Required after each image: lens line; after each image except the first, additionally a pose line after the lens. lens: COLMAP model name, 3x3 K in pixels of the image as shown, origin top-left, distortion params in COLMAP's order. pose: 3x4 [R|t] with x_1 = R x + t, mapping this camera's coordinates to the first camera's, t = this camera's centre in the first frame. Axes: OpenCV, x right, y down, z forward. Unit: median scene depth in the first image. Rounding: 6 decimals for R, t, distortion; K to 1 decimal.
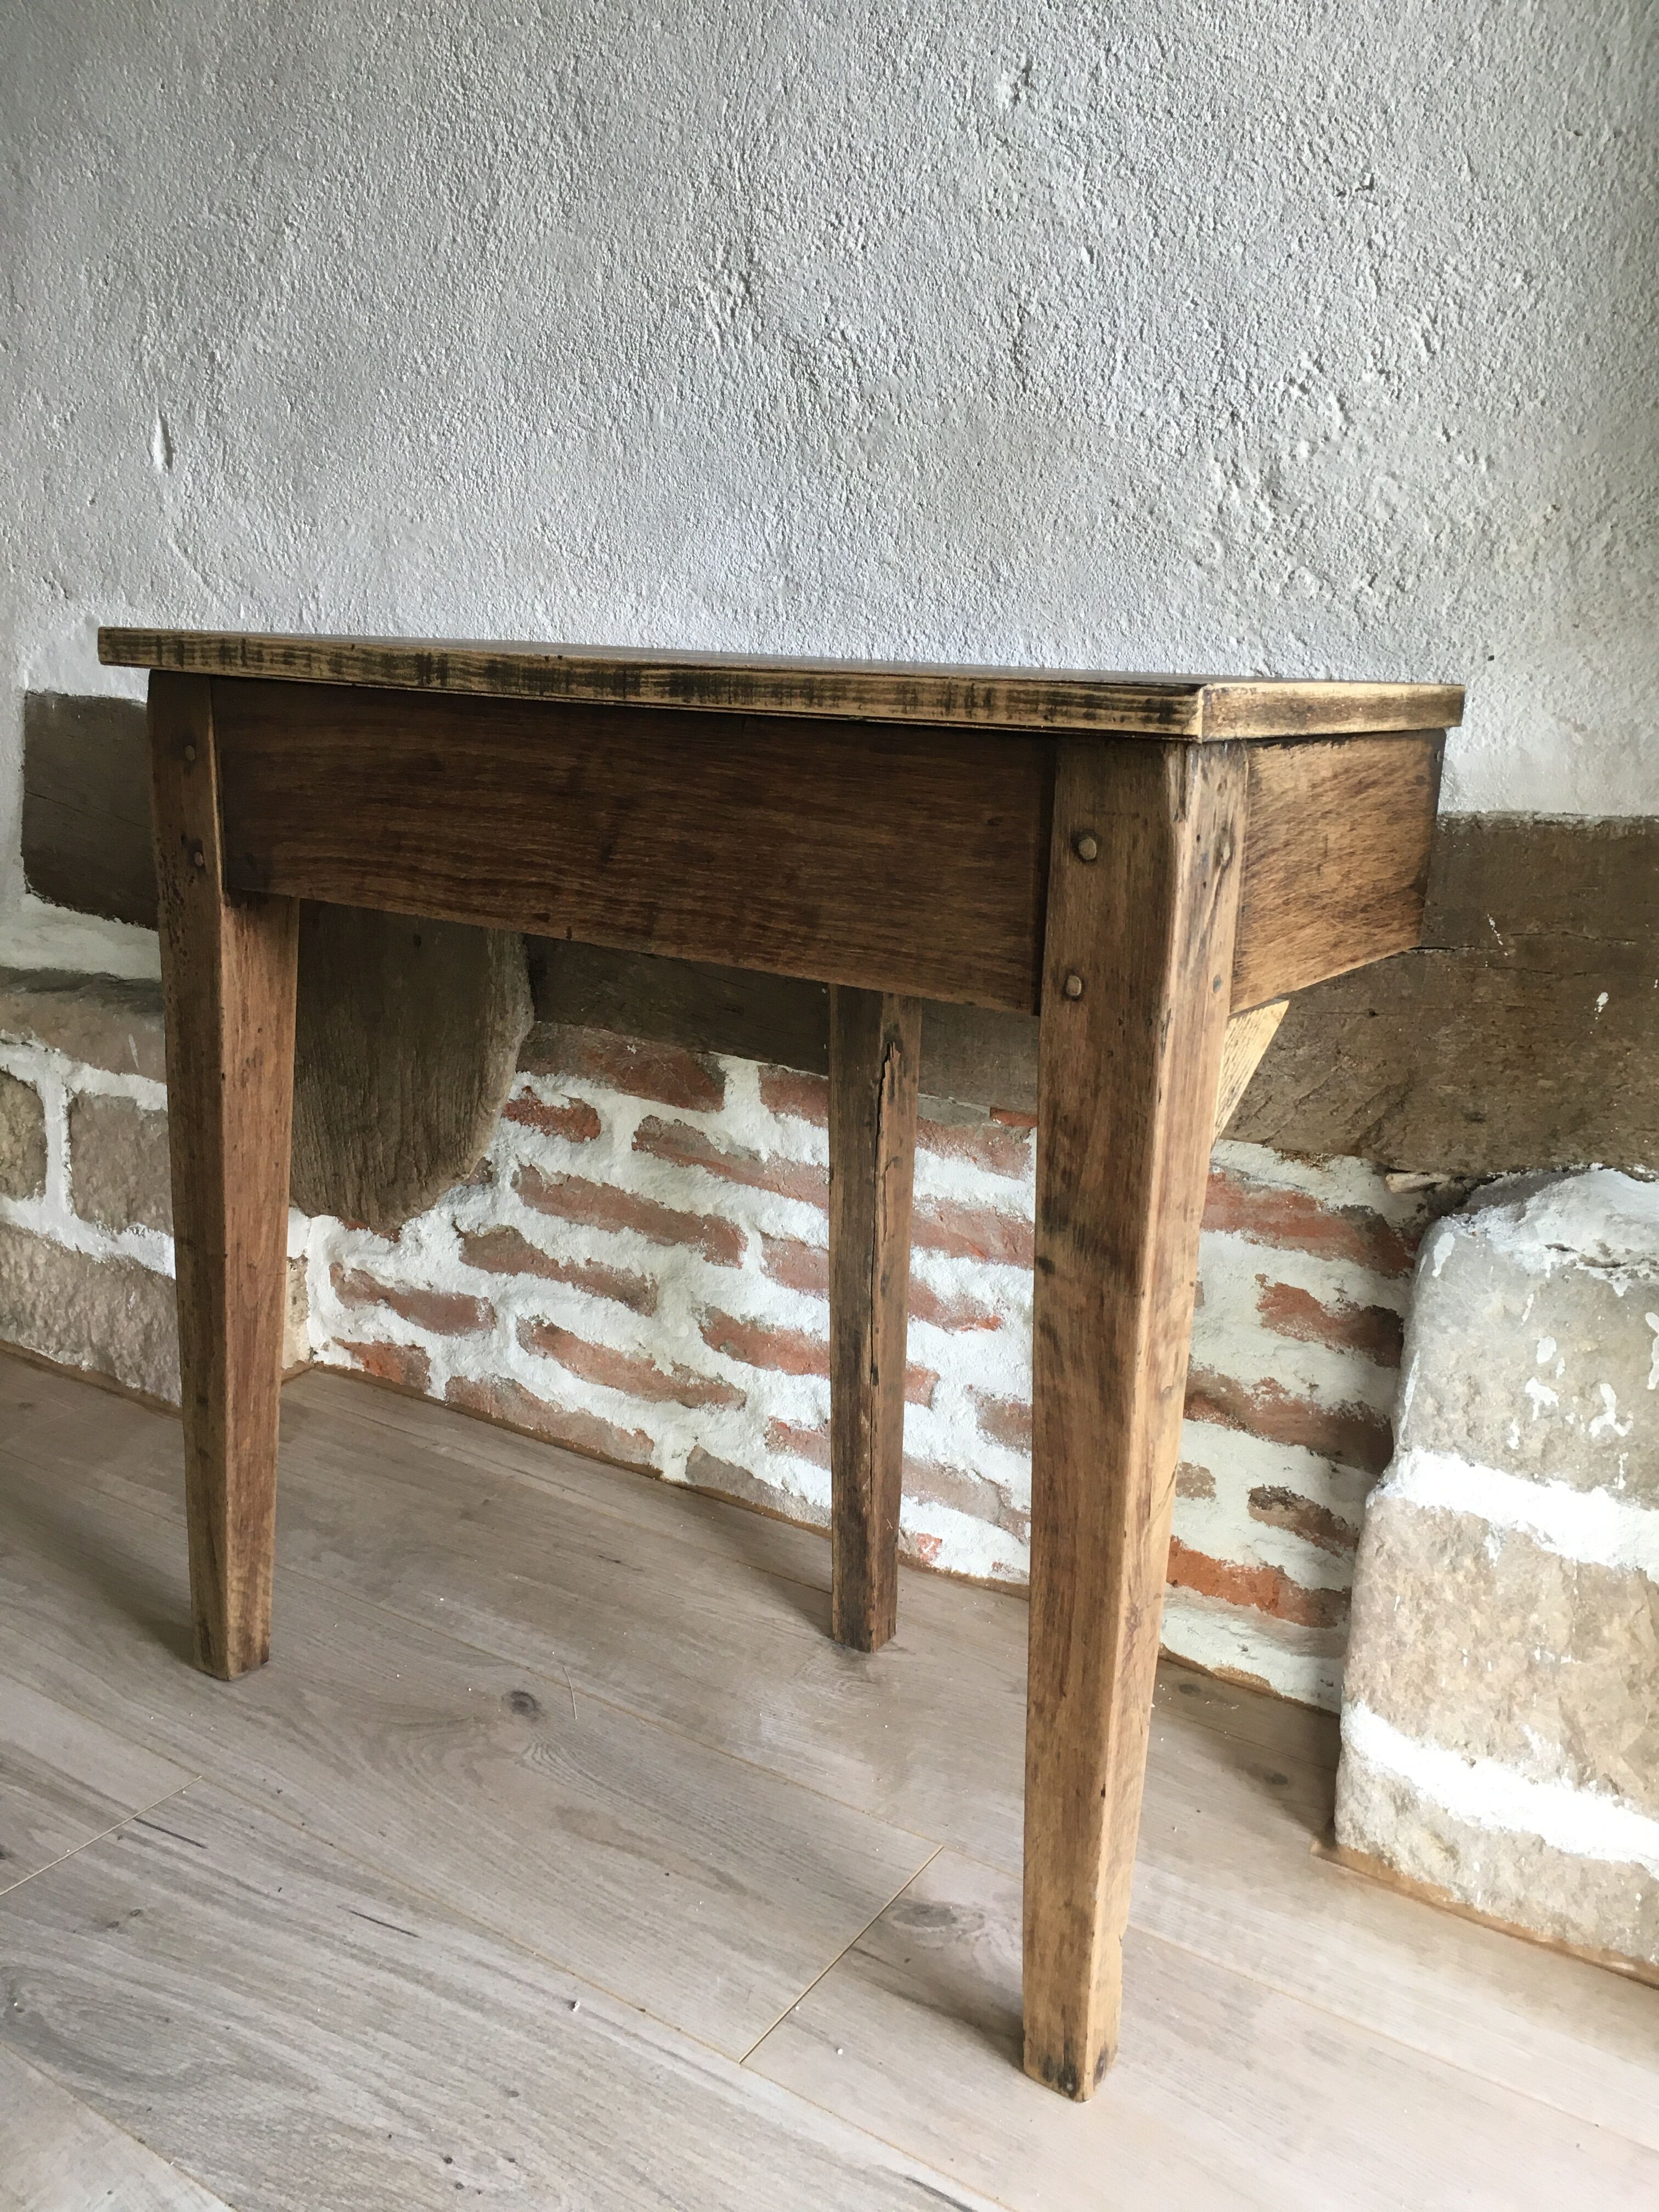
lens RADIAL K [[1871.4, 0, 824.2], [0, 1871.4, 1106.5], [0, 0, 1]] dist [0.089358, -0.126018]
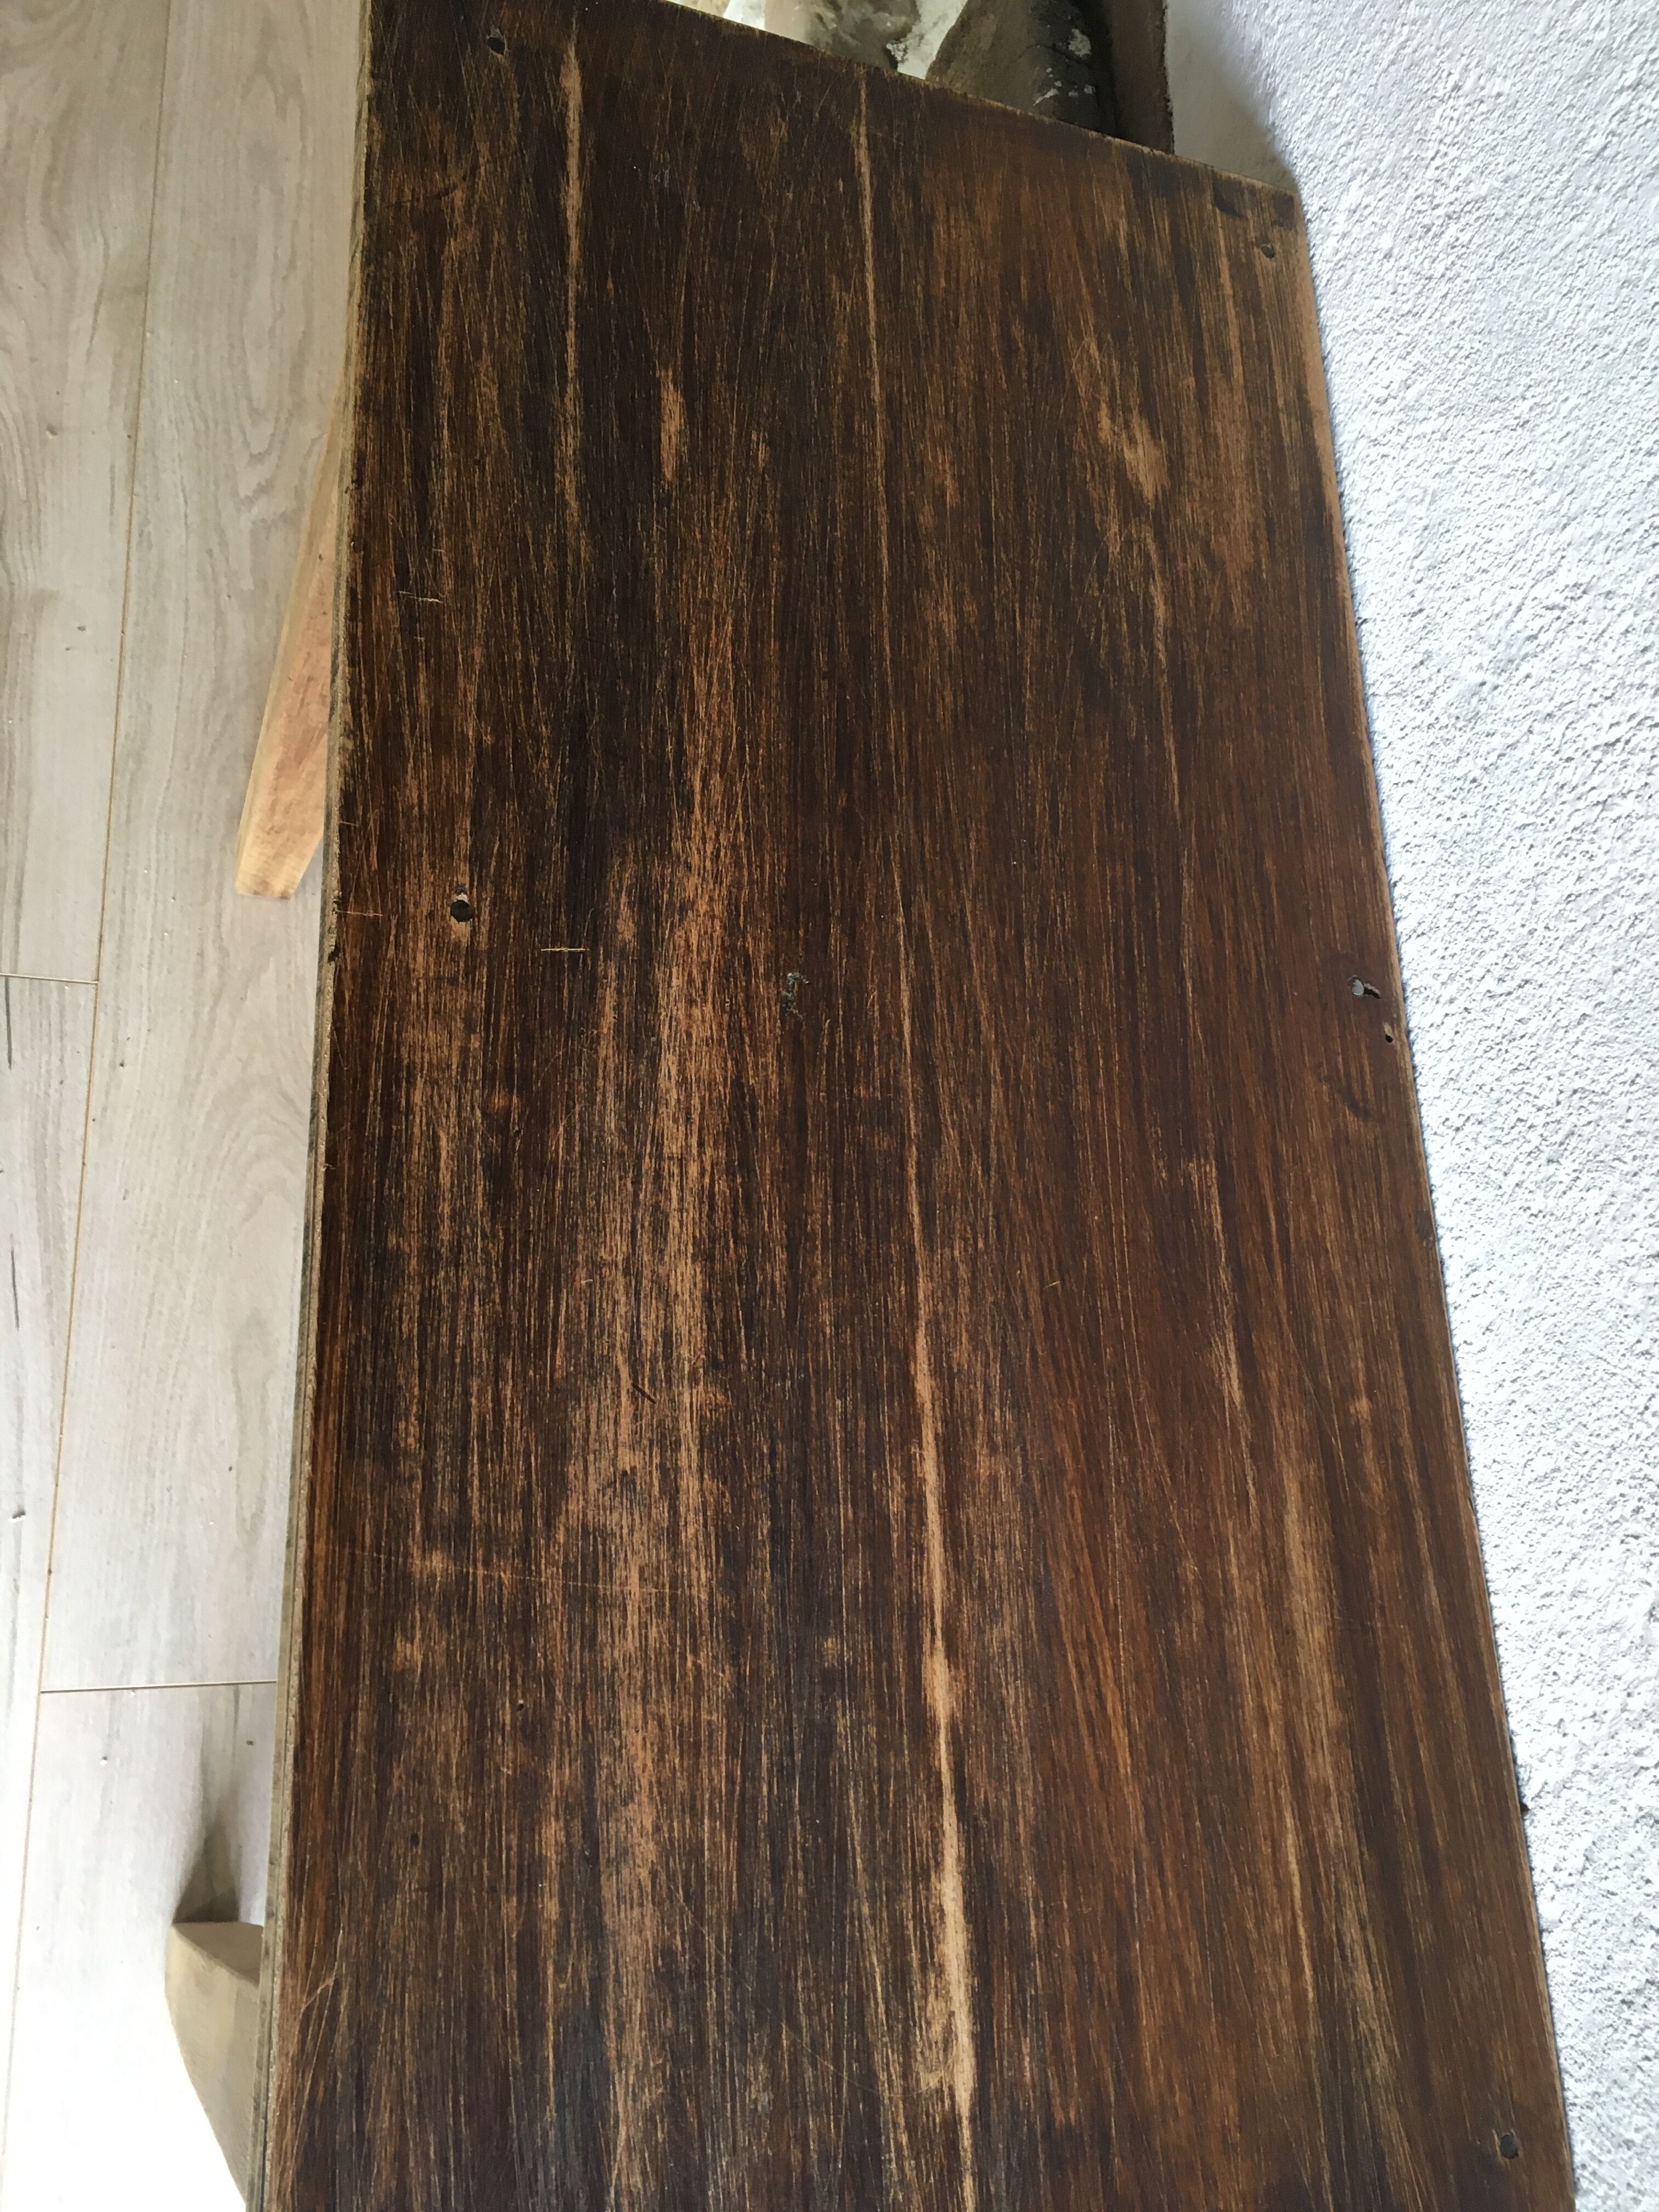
lens RADIAL K [[1878.7, 0, 827.8], [0, 1878.7, 1105.1], [0, 0, 1]] dist [0.083742, -0.116661]
pose [[0.563146, 0.822788, -0.076720, 0.014801], [-0.528492, 0.429973, 0.731997, -0.605878], [0.635266, -0.371675, 0.676975, 0.617652]]
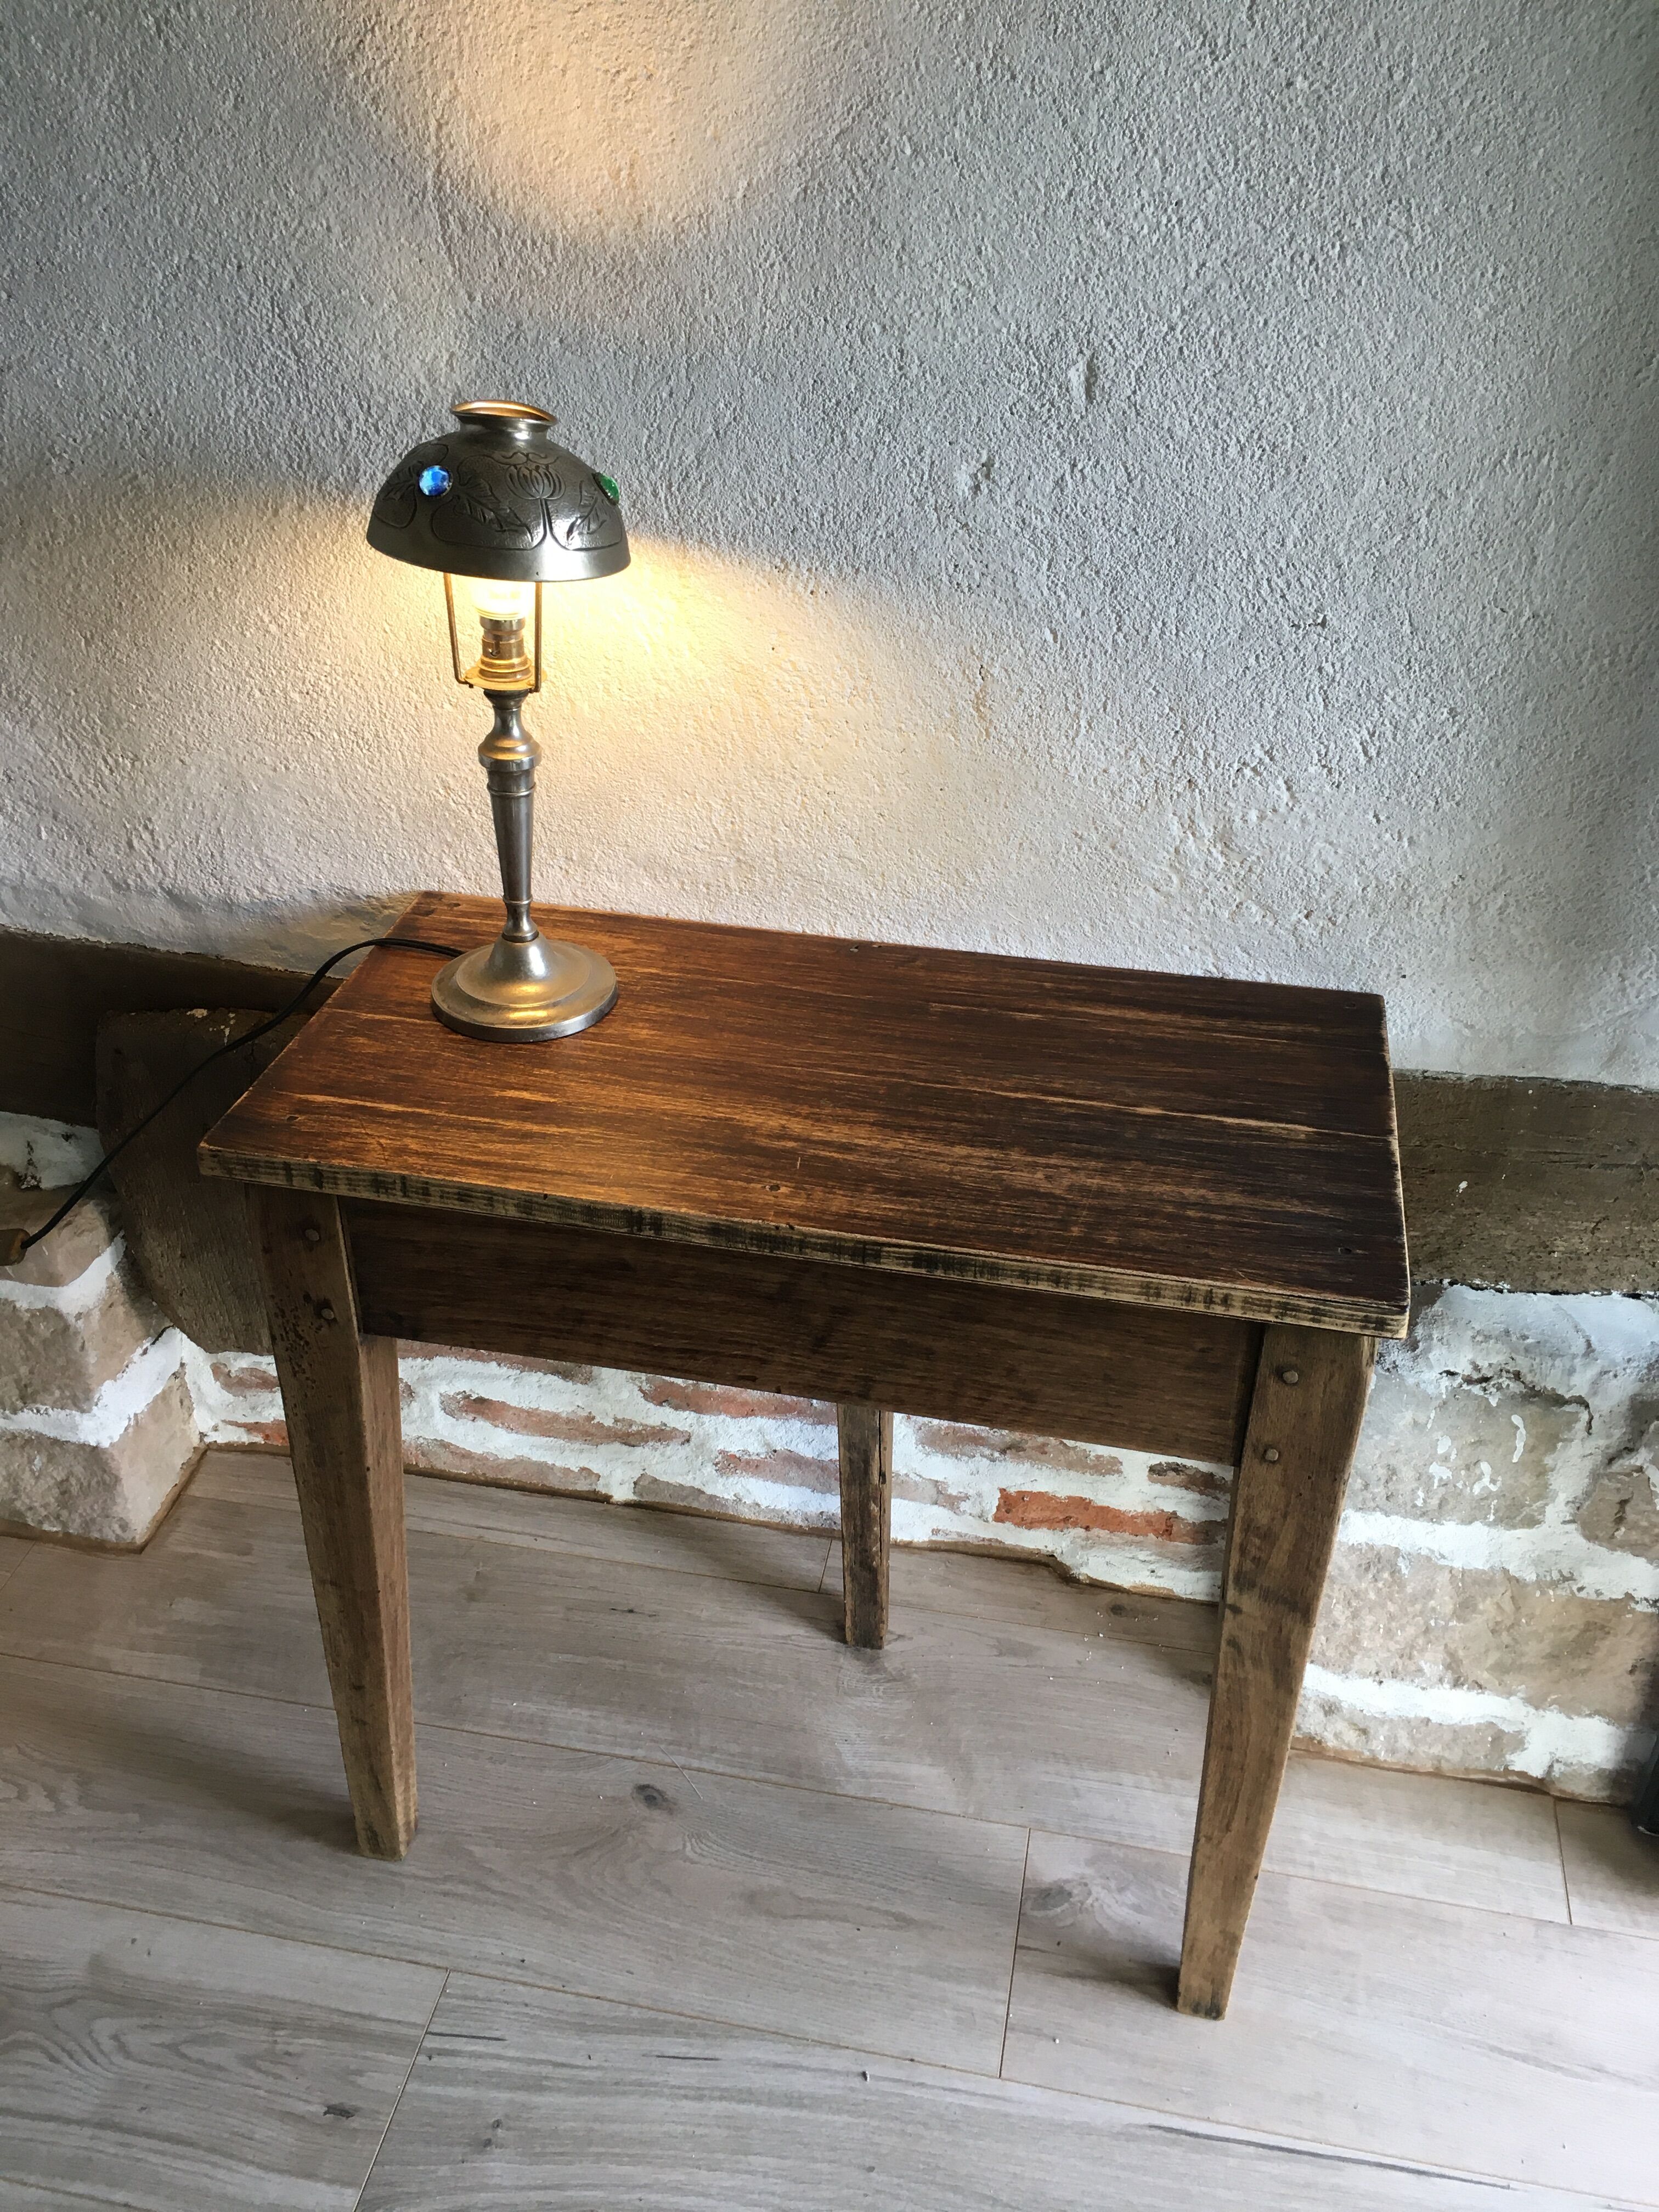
lens RADIAL K [[1870.2, 0, 822.7], [0, 1870.2, 1107.5], [0, 0, 1]] dist [0.088155, -0.122628]
pose [[0.924925, -0.223762, 0.307318, -0.399868], [0.112454, 0.933282, 0.341084, -0.607194], [-0.363136, -0.280918, 0.888379, -0.002615]]
